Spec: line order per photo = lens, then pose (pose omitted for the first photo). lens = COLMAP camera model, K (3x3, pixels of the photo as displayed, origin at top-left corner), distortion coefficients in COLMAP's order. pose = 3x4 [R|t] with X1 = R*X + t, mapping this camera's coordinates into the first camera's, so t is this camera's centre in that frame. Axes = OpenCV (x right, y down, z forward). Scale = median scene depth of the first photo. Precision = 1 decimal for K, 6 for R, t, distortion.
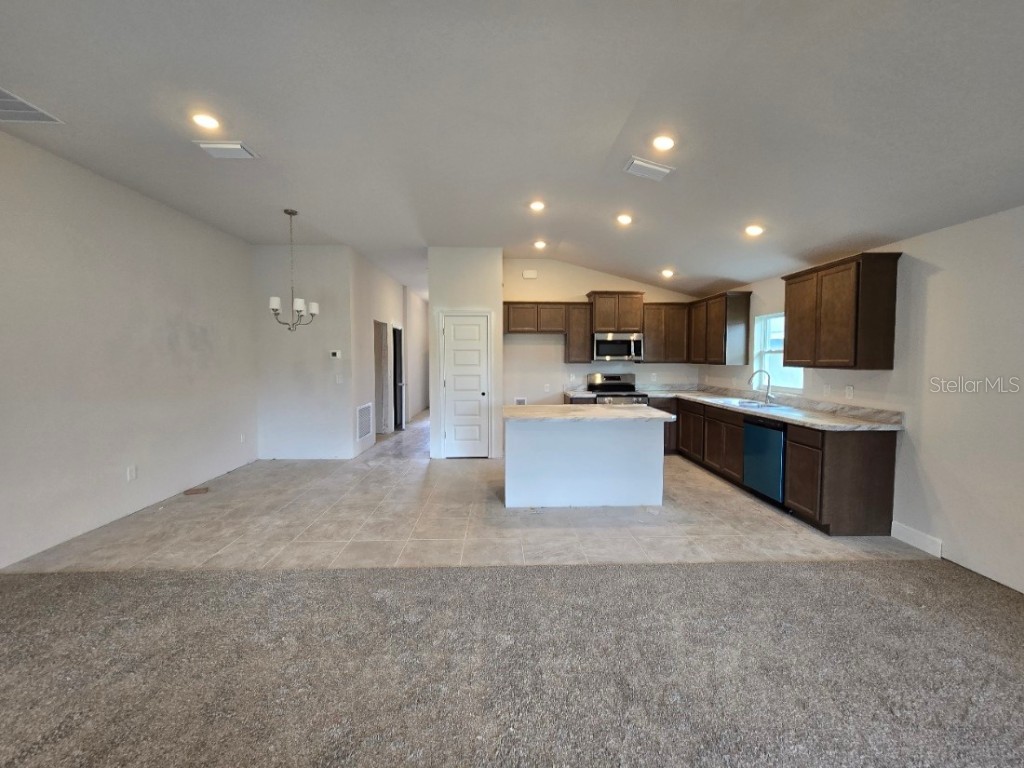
lens RADIAL K [[422.4, 0, 512.0], [0, 422.4, 384.0], [0, 0, 1]] dist [-0.018377, 0.000024]
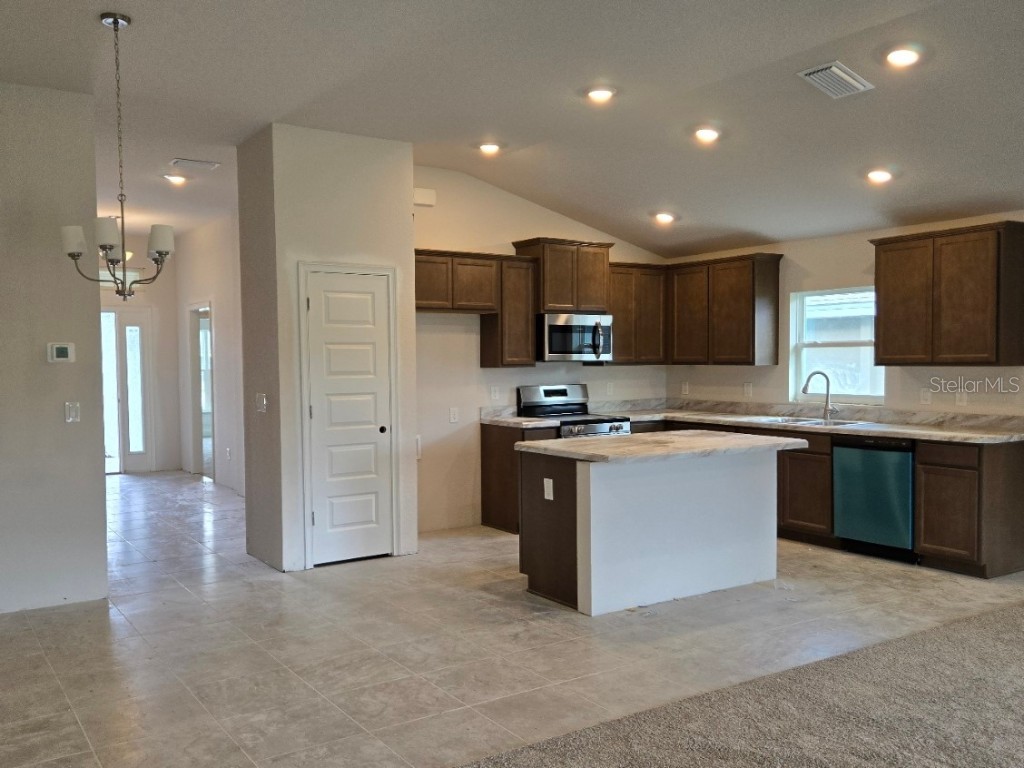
lens RADIAL K [[886.5, 0, 510.8], [0, 886.5, 400.3], [0, 0, 1]] dist [0.009787, -0.007911]
pose [[0.859258, -0.032400, 0.510516, -0.655041], [0.041486, 0.999118, -0.006416, 0.002357], [-0.509858, 0.026693, 0.859844, 0.012739]]
